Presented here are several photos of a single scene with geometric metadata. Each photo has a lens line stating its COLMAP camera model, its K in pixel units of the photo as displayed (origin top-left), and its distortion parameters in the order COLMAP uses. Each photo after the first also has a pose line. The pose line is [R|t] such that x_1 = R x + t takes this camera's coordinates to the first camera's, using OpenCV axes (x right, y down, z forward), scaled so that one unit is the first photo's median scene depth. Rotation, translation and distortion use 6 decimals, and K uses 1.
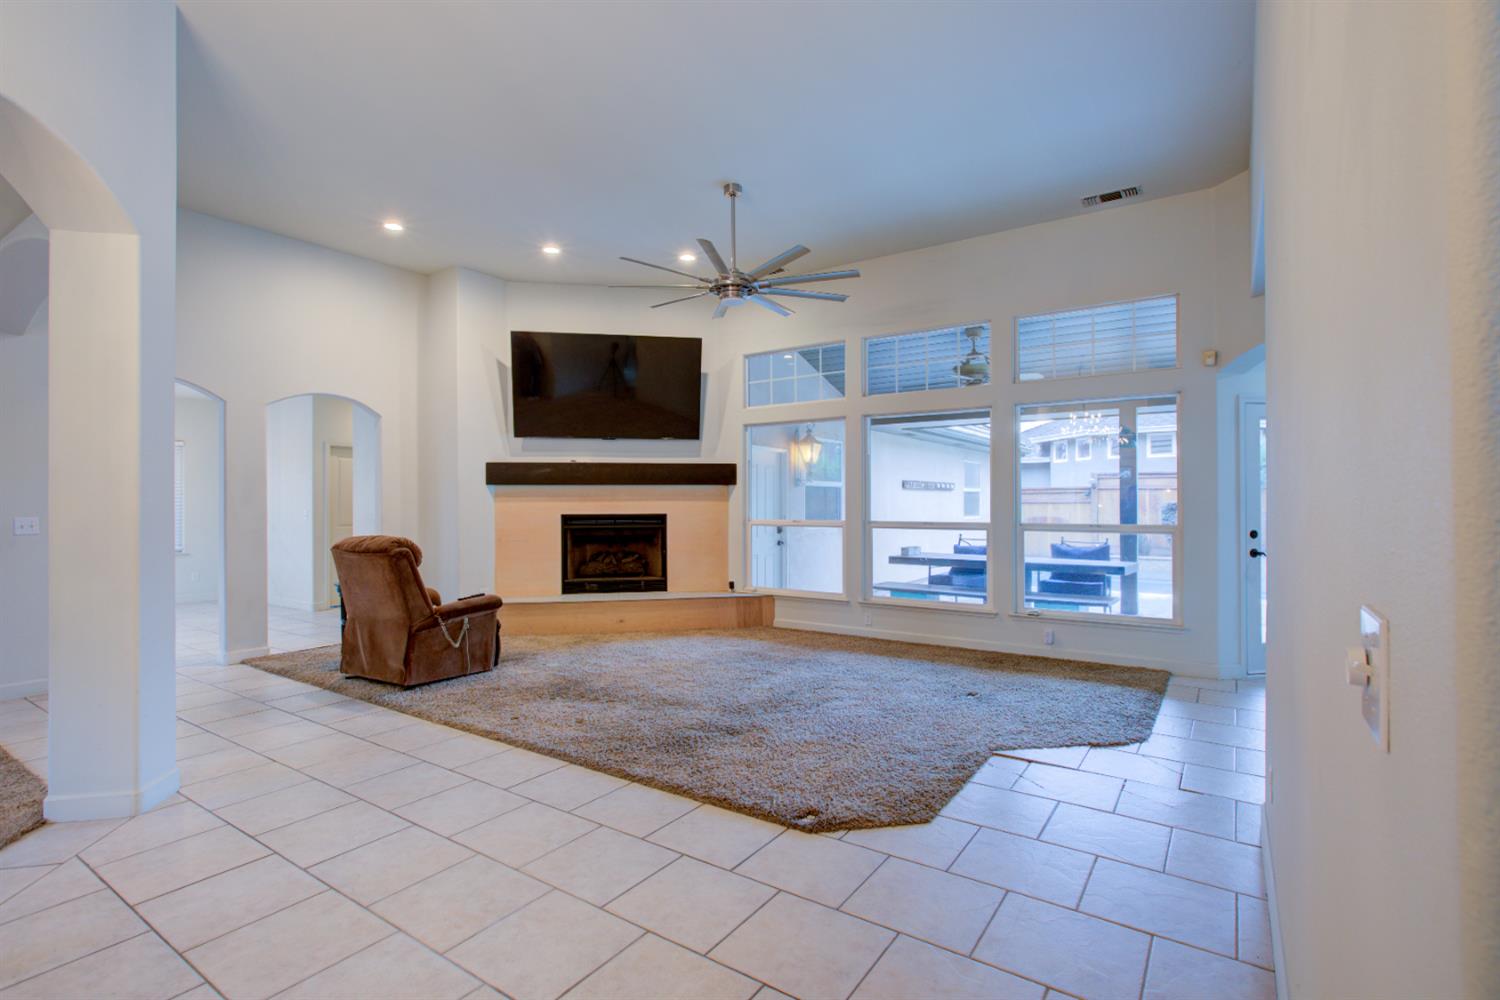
lens RADIAL K [[708.8, 0, 749.7], [0, 708.8, 504.7], [0, 0, 1]] dist [0.001360, 0.003132]
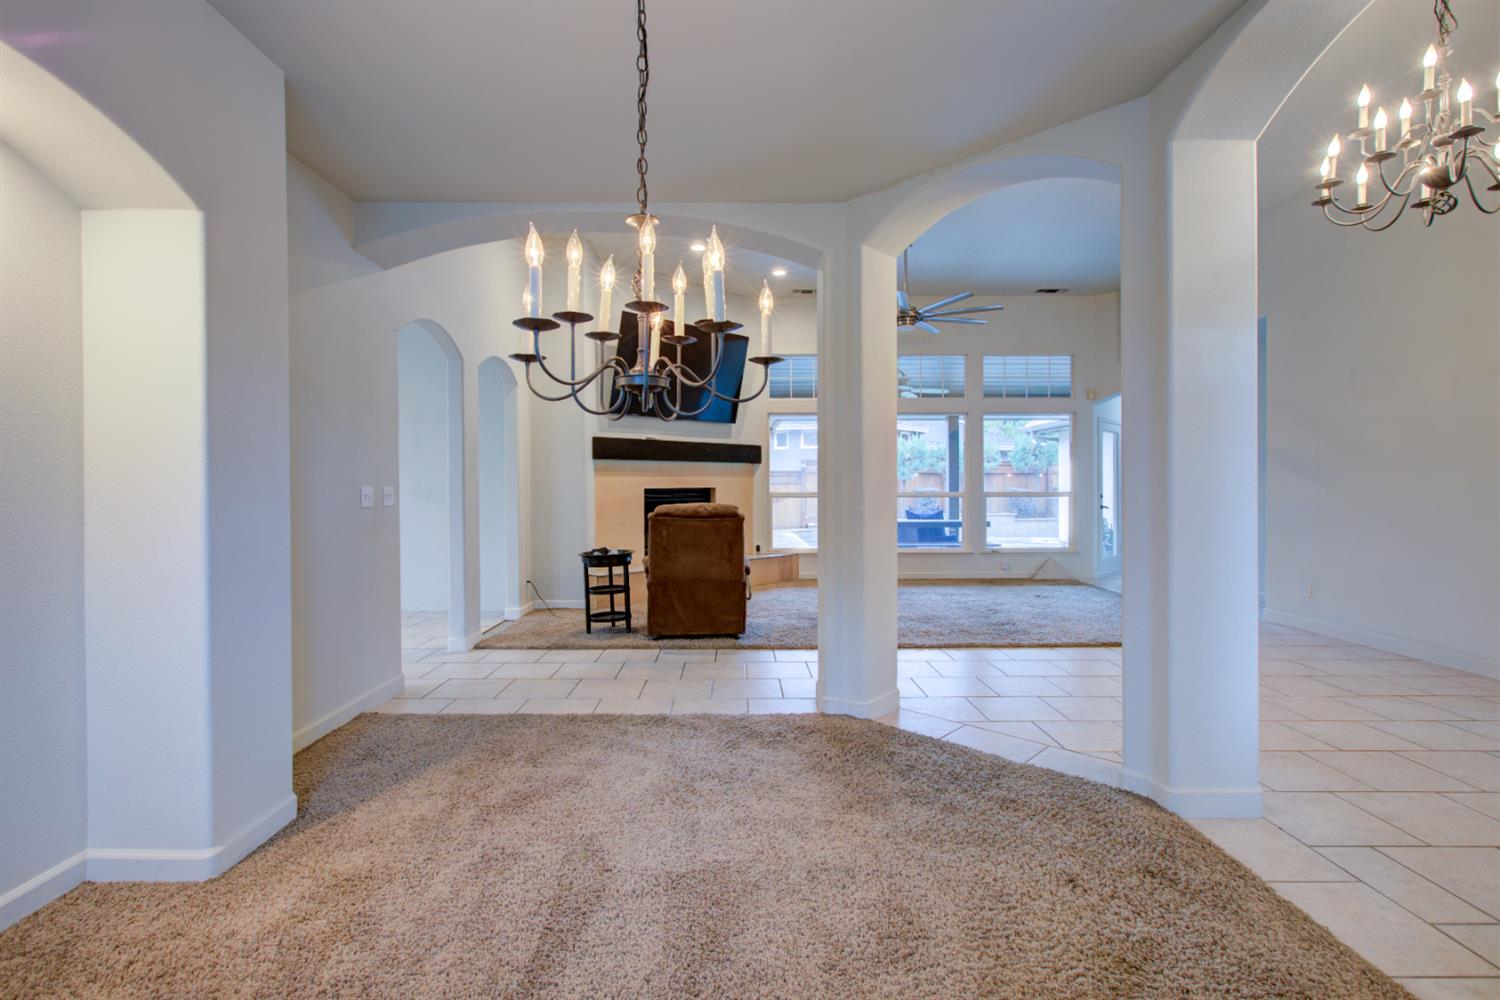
lens RADIAL K [[708.8, 0, 745.5], [0, 708.8, 488.6], [0, 0, 1]] dist [0.001360, 0.003132]
pose [[0.815374, -0.004557, 0.578917, -0.725559], [0.005323, 0.999986, 0.000375, 0.013966], [-0.578911, 0.002776, 0.815386, 0.050436]]
